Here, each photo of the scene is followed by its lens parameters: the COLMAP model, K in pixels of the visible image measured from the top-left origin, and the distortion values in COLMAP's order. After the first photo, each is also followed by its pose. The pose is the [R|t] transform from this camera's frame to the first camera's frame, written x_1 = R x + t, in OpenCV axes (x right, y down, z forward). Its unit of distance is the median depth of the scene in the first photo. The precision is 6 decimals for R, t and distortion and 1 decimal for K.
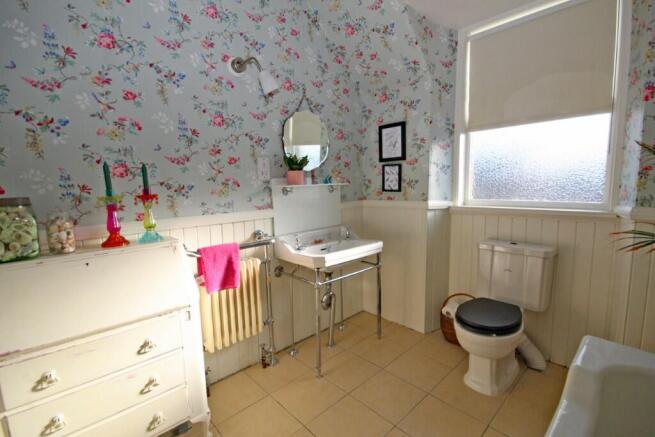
lens RADIAL K [[303.7, 0, 328.0], [0, 303.7, 216.6], [0, 0, 1]] dist [0.008307, -0.004370]
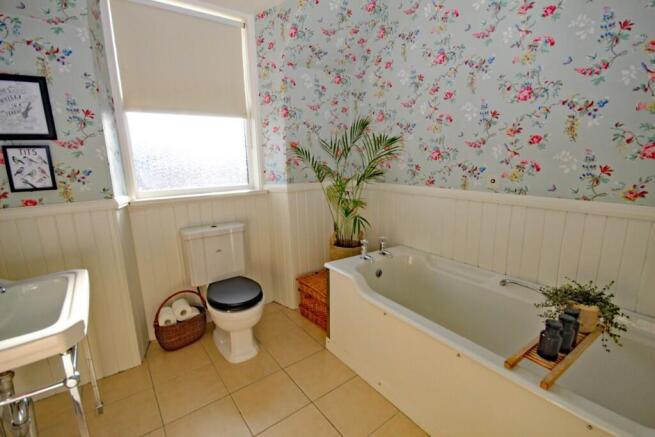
lens RADIAL K [[303.7, 0, 327.3], [0, 303.7, 219.8], [0, 0, 1]] dist [0.008307, -0.004370]
pose [[0.124391, -0.175724, 0.976549, -0.334198], [0.140743, 0.977366, 0.157944, -0.041819], [-0.982201, 0.117796, 0.146308, 0.361605]]
